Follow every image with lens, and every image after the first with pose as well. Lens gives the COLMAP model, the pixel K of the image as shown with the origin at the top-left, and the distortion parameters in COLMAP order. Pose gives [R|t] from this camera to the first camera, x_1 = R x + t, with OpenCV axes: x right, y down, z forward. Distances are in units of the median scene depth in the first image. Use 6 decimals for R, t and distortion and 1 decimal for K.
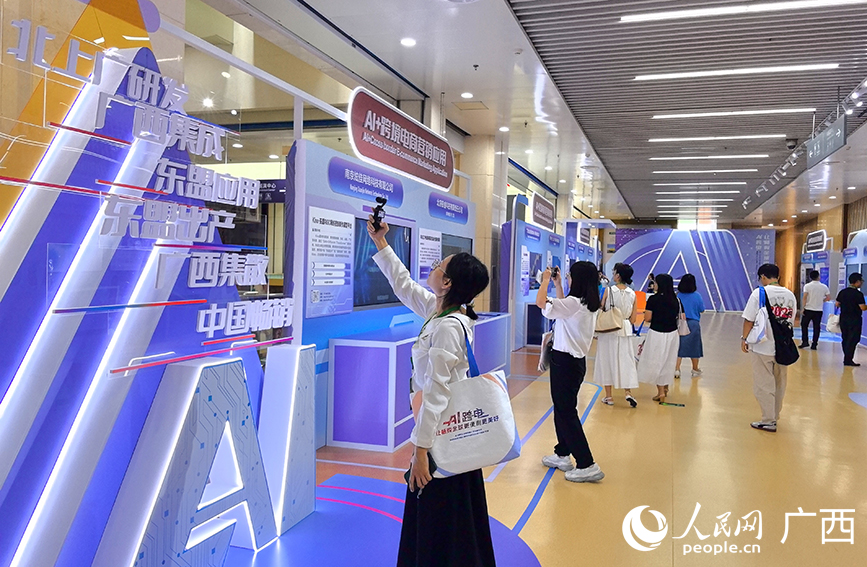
lens RADIAL K [[709.7, 0, 444.7], [0, 709.7, 284.9], [0, 0, 1]] dist [0.085872, -0.000425]
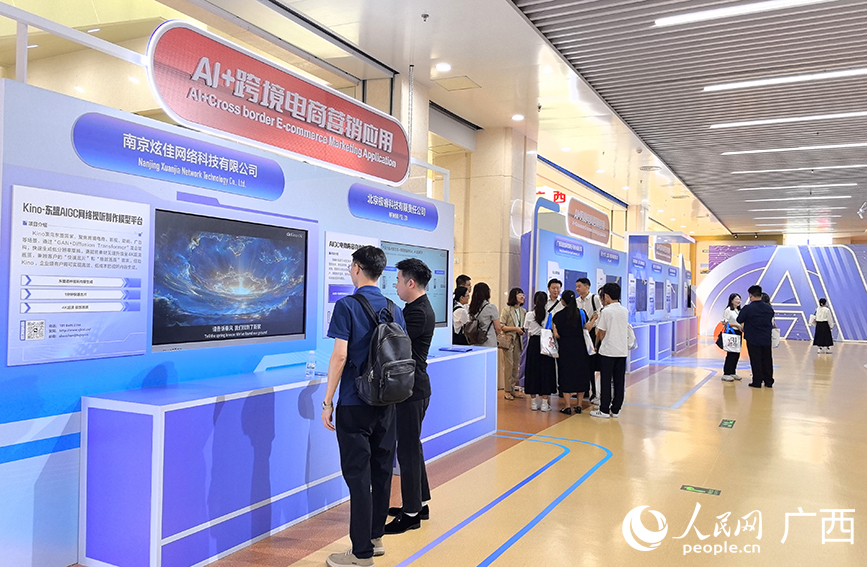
lens RADIAL K [[699.0, 0, 433.5], [0, 699.0, 283.5], [0, 0, 1]] dist [0.031874, -0.004613]
pose [[0.985336, -0.006805, -0.170492, 0.098883], [0.000567, 0.999330, -0.036609, -0.000719], [0.170627, 0.035975, 0.984679, 0.165933]]
